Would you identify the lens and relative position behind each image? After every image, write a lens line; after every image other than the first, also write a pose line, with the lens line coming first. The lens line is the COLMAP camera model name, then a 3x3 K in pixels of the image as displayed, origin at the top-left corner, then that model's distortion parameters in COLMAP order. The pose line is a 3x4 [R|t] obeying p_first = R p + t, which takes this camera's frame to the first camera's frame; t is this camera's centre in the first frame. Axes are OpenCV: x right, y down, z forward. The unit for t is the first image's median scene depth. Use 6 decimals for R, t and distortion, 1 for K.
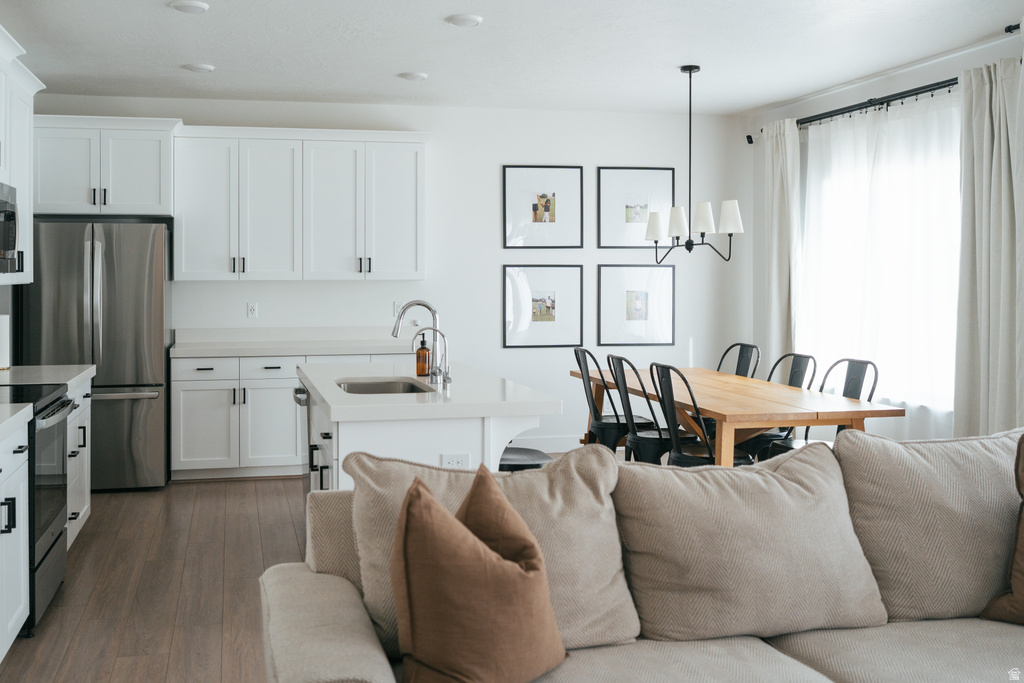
lens RADIAL K [[1007.4, 0, 417.8], [0, 1007.4, 285.0], [0, 0, 1]] dist [0.005758, 0.008273]
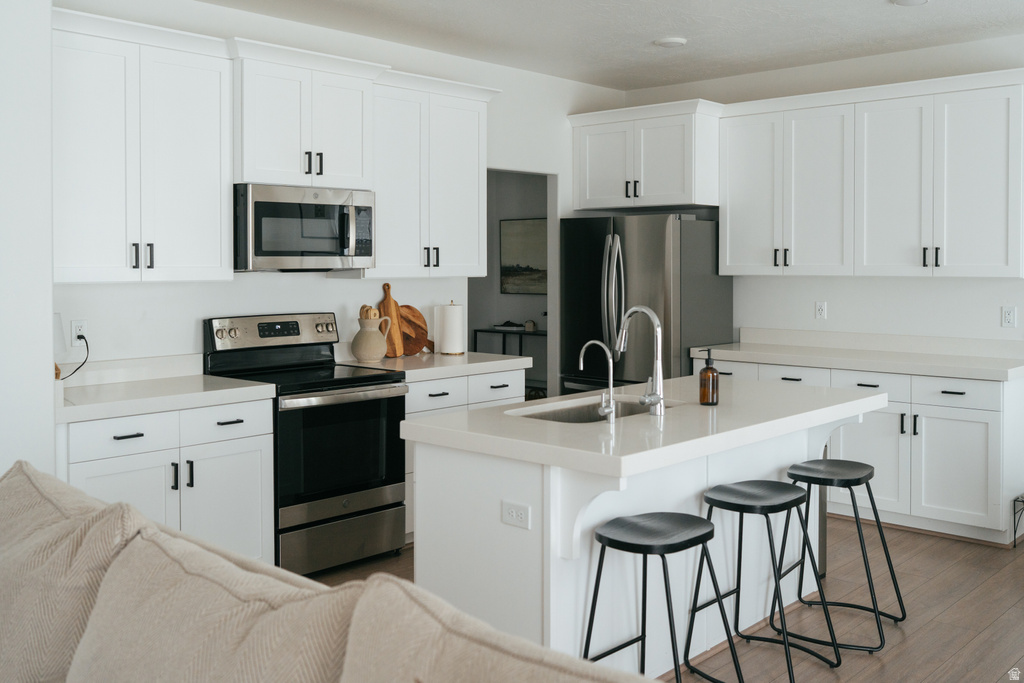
lens RADIAL K [[972.3, 0, 510.4], [0, 972.3, 277.4], [0, 0, 1]] dist [0.007995, 0.002990]
pose [[0.597723, 0.012925, -0.801599, 0.378534], [-0.010544, 0.999910, 0.008260, -0.007715], [0.801633, 0.003515, 0.597805, 0.331948]]
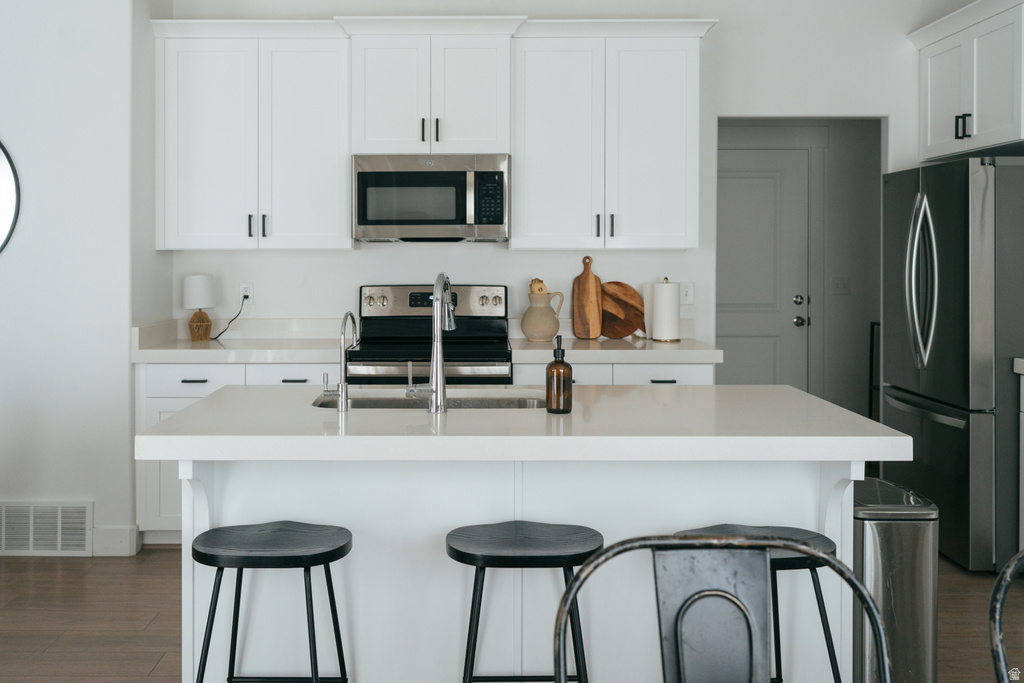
lens RADIAL K [[1026.9, 0, 559.9], [0, 1026.9, 257.6], [0, 0, 1]] dist [-0.004642, -0.001241]
pose [[-0.176449, 0.002420, -0.984307, 0.427479], [-0.013108, 0.999903, 0.004808, 0.002818], [0.984222, 0.013751, -0.176400, 0.857675]]
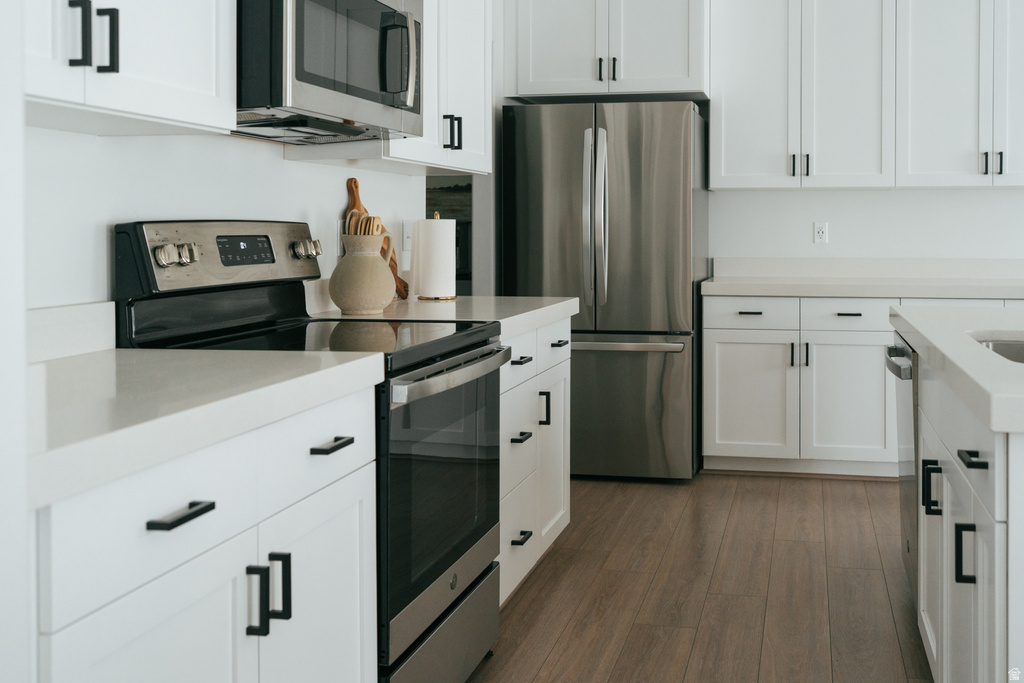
lens RADIAL K [[999.9, 0, 620.2], [0, 999.9, 231.3], [0, 0, 1]] dist [-0.005734, -0.005514]
pose [[0.932532, 0.002169, -0.361081, -0.047880], [-0.005864, 0.999941, -0.009137, 0.034734], [0.361040, 0.010638, 0.932490, 0.334267]]
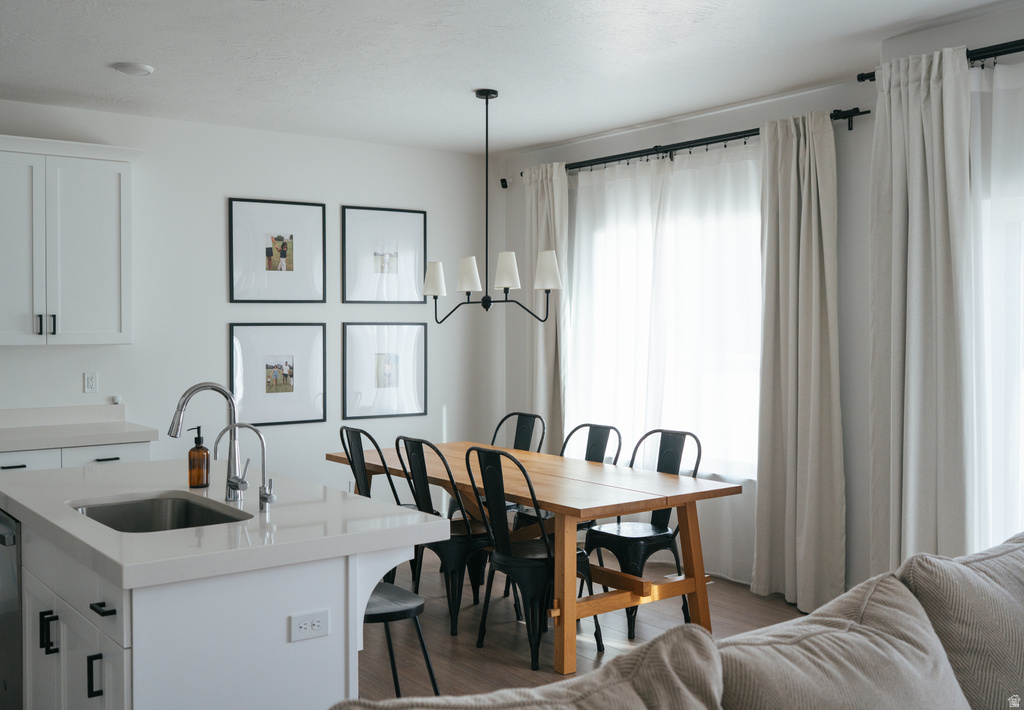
lens RADIAL K [[1044.4, 0, 514.5], [0, 1044.4, 340.6], [0, 0, 1]] dist [-0.000109, -0.000032]
pose [[0.896816, -0.008650, 0.442319, -0.090904], [0.006258, 0.999957, 0.006867, -0.012250], [-0.442359, -0.003390, 0.896831, 0.188235]]
